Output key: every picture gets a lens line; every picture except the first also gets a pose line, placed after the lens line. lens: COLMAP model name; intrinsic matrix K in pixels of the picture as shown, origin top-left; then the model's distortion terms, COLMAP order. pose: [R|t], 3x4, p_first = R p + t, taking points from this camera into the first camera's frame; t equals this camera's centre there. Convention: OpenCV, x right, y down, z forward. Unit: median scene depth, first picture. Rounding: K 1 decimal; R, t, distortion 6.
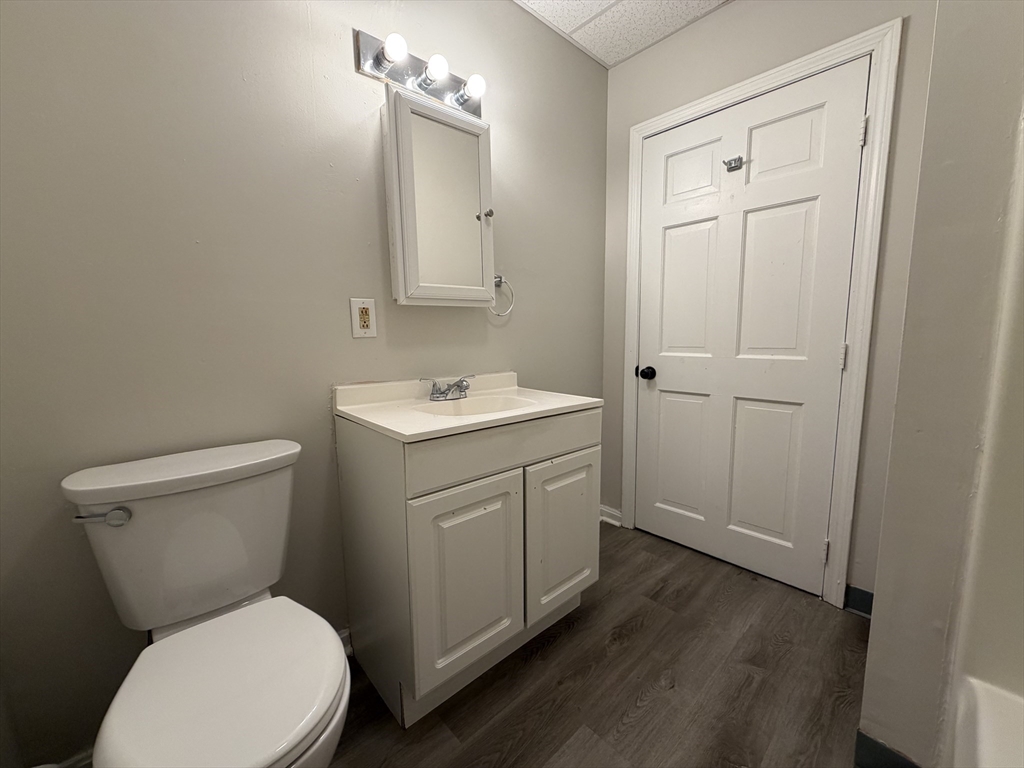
lens RADIAL K [[406.3, 0, 507.2], [0, 406.3, 383.8], [0, 0, 1]] dist [-0.000813, 0.000185]
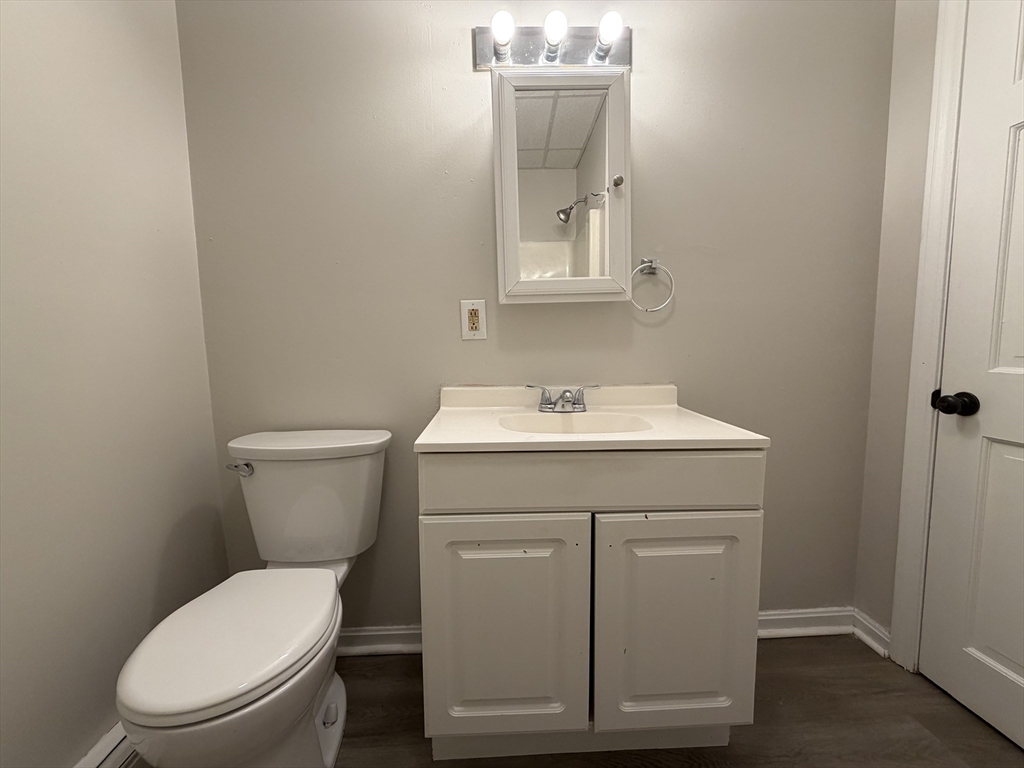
lens RADIAL K [[406.3, 0, 507.2], [0, 406.3, 383.8], [0, 0, 1]] dist [-0.000813, 0.000185]
pose [[0.770242, 0.063188, -0.634614, 0.315414], [-0.072546, 0.997302, 0.011250, -0.022100], [0.633612, 0.037374, 0.772747, 0.270609]]
